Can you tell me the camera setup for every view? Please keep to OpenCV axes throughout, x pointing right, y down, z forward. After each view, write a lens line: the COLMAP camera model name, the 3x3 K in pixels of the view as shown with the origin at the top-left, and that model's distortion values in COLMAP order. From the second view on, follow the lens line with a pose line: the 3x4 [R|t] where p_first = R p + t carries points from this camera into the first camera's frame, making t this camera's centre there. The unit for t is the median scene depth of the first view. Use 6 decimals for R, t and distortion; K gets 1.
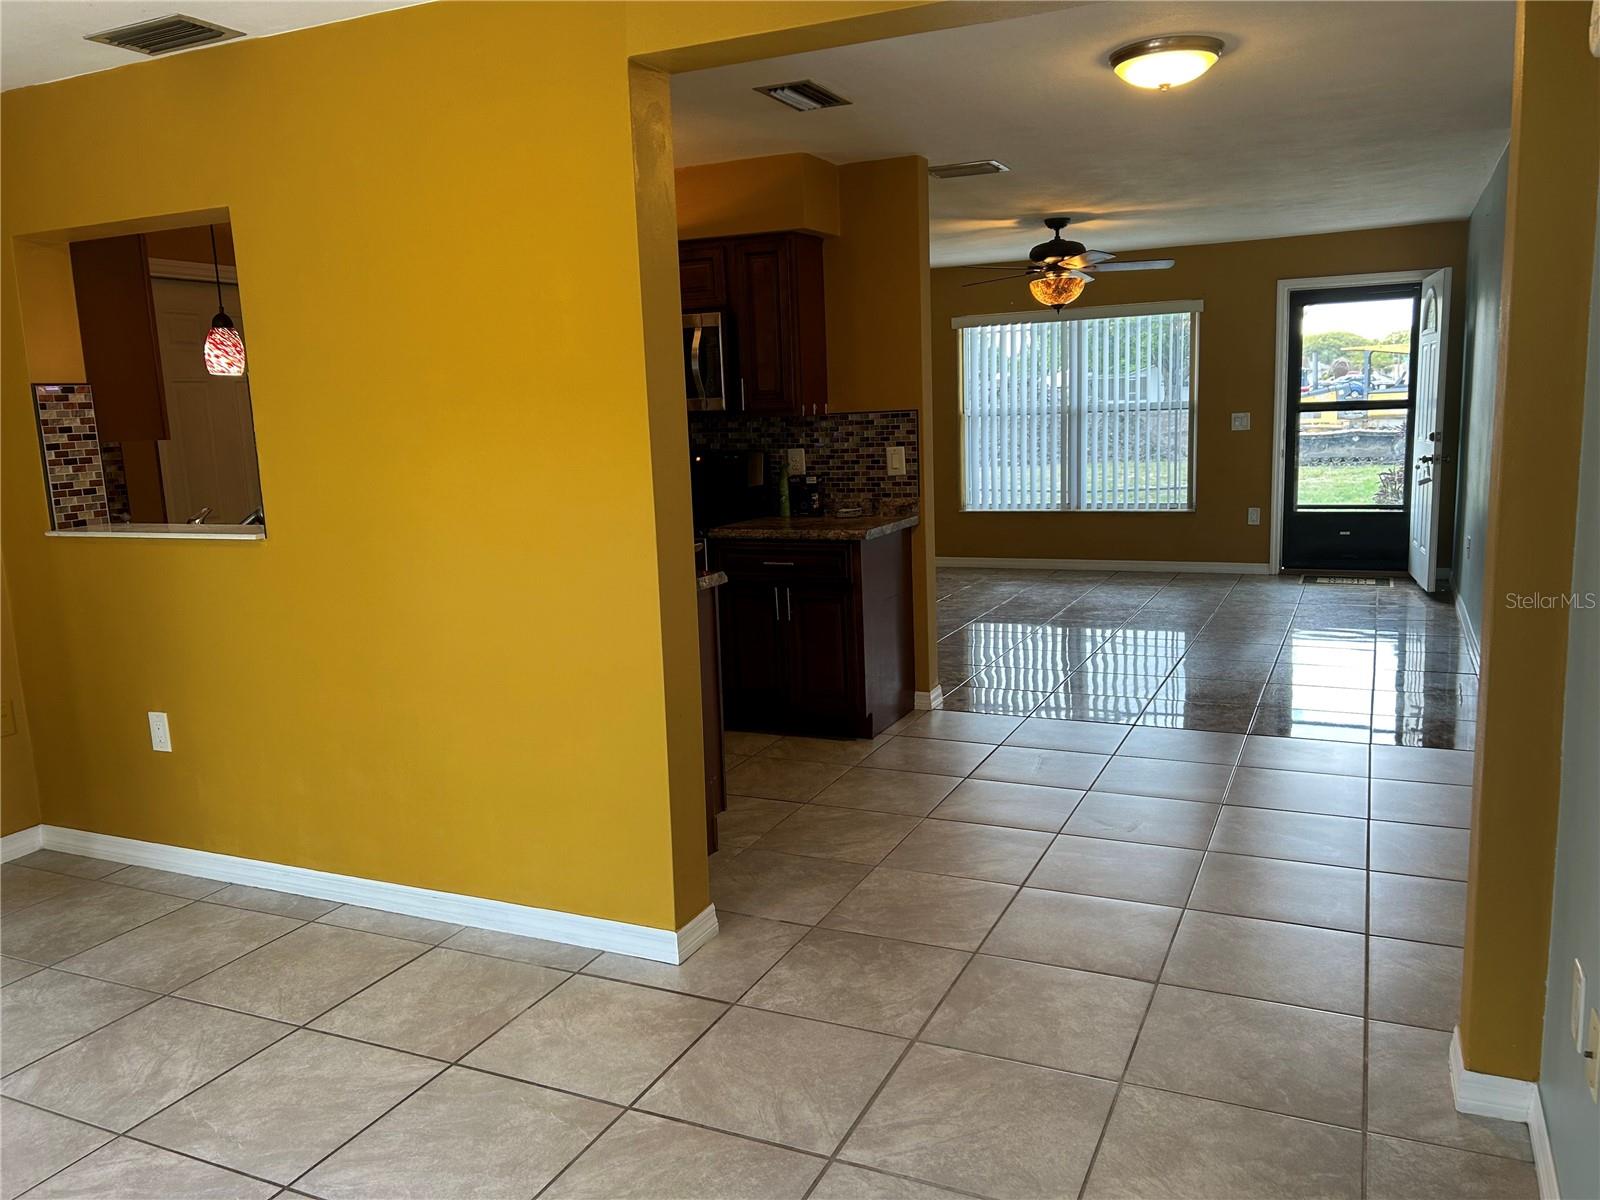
lens RADIAL K [[1210.4, 0, 808.4], [0, 1210.4, 593.4], [0, 0, 1]] dist [0.051447, -0.042022]
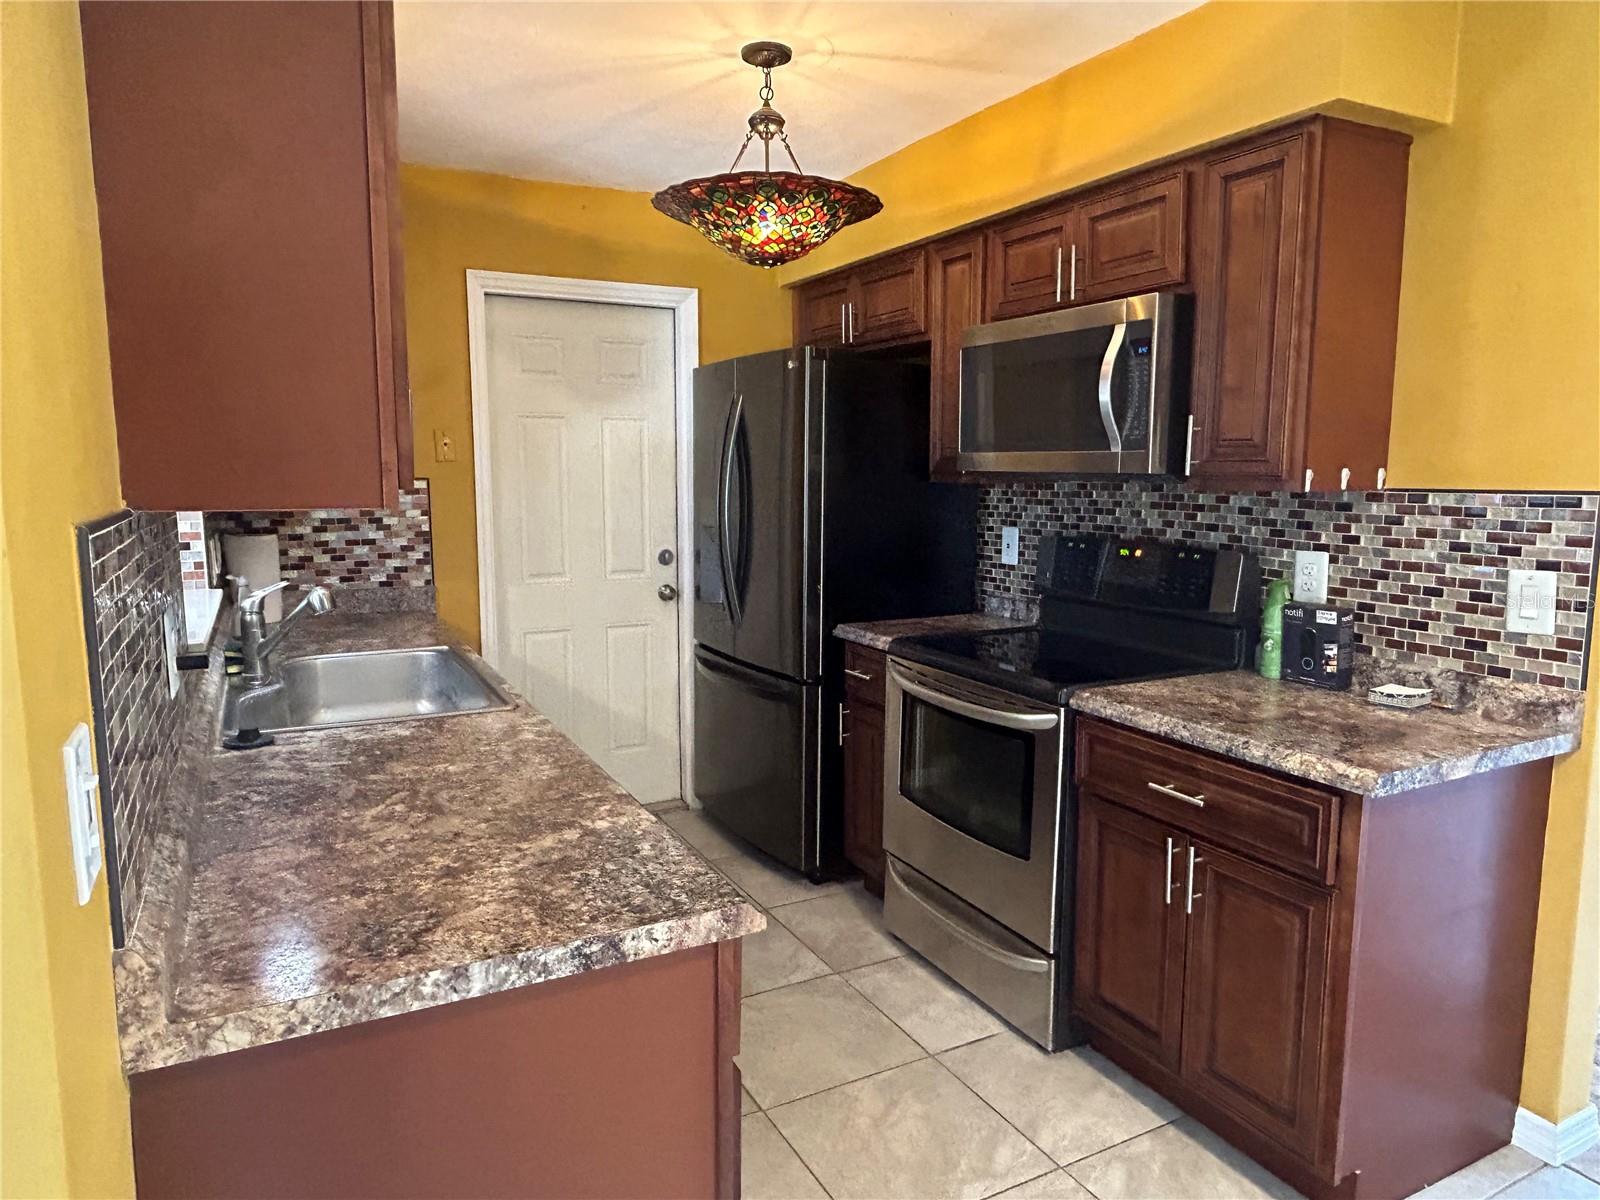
lens RADIAL K [[1019.7, 0, 796.3], [0, 1019.7, 591.8], [0, 0, 1]] dist [0.003017, -0.002707]
pose [[0.790938, 0.112374, -0.601488, 0.083148], [-0.125449, 0.991891, 0.020351, -0.085782], [0.598898, 0.059360, 0.798622, 0.530054]]
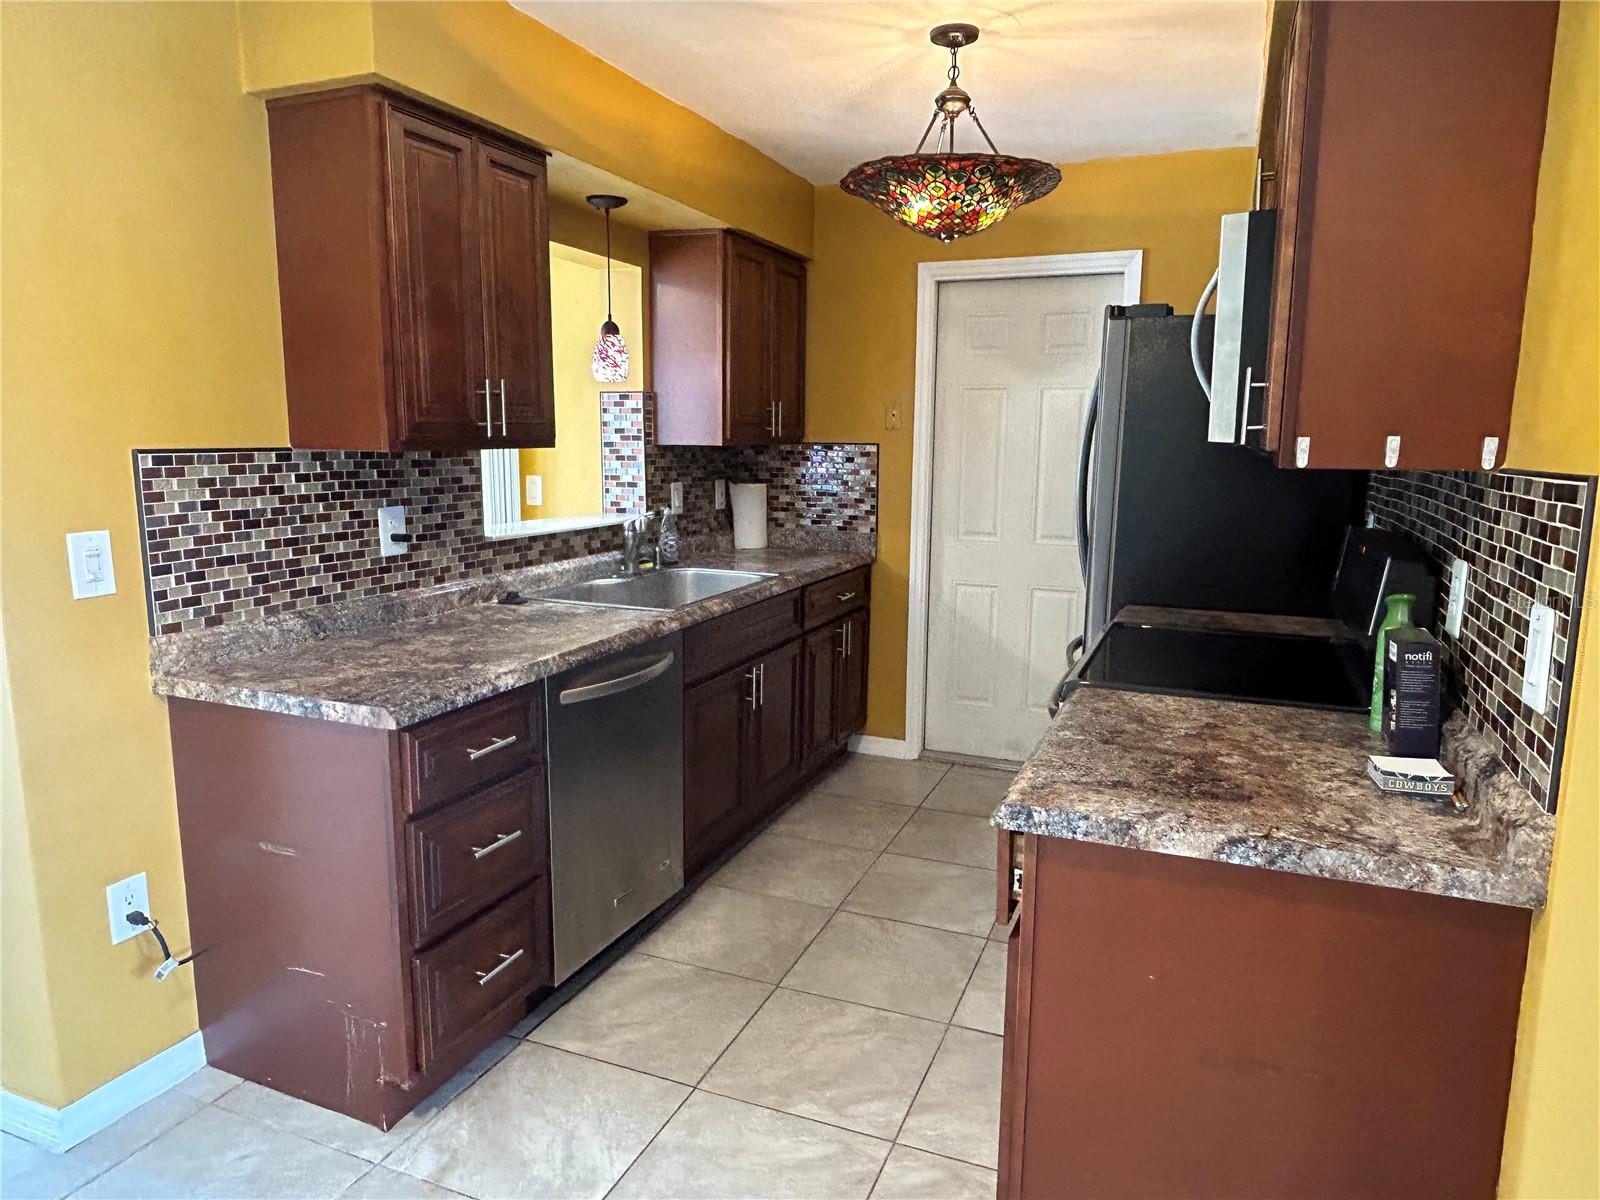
lens RADIAL K [[1019.7, 0, 803.3], [0, 1019.7, 590.7], [0, 0, 1]] dist [0.003017, -0.002707]
pose [[0.046469, 0.188447, -0.980983, 0.285327], [-0.166942, 0.969698, 0.178371, -0.136139], [0.984871, 0.155479, 0.076520, 0.810838]]
